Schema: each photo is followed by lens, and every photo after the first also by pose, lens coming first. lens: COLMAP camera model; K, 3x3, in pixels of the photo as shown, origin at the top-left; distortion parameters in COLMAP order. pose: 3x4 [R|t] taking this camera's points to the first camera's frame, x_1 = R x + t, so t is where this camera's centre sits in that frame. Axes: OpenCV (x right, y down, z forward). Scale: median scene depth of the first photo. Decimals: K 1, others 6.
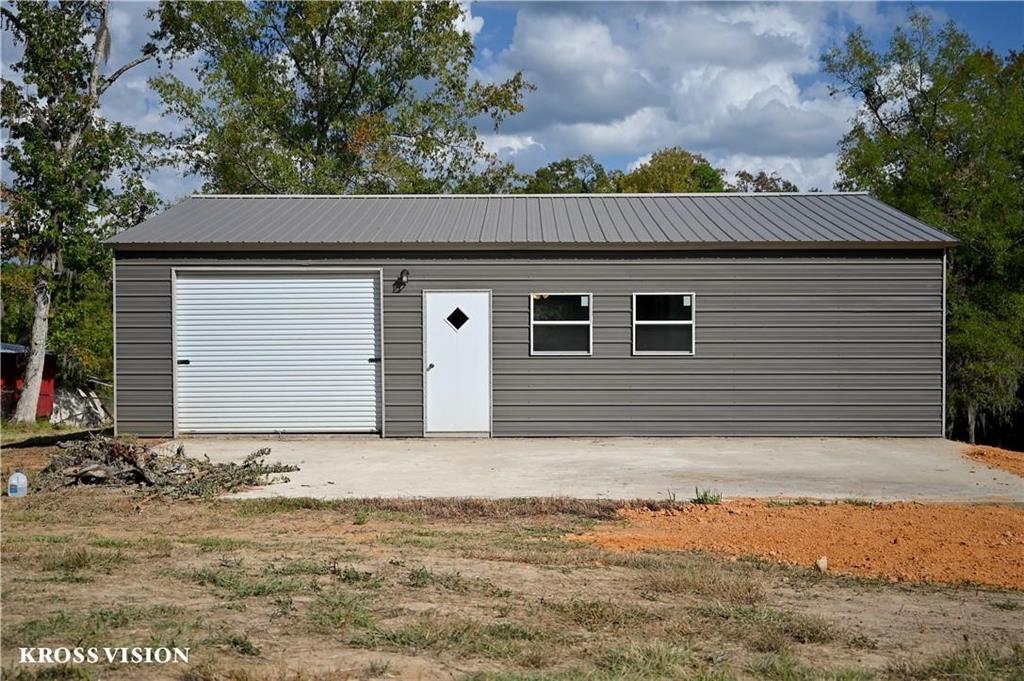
lens RADIAL K [[1226.1, 0, 511.9], [0, 1226.1, 340.9], [0, 0, 1]] dist [-0.013771, 0.000000]
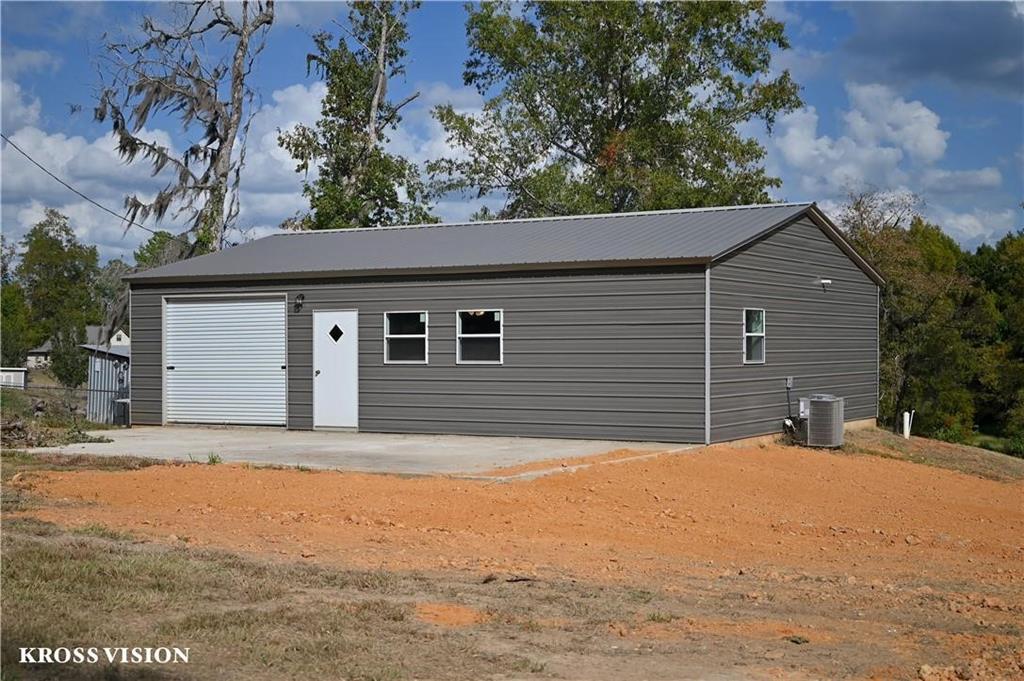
lens RADIAL K [[1457.6, 0, 512.2], [0, 1457.6, 340.2], [0, 0, 1]] dist [-0.015454, 0.000000]
pose [[0.866545, -0.003583, -0.499087, 0.825624], [-0.001150, 0.999957, -0.009175, 0.001737], [0.499098, 0.008525, 0.866503, -0.161182]]
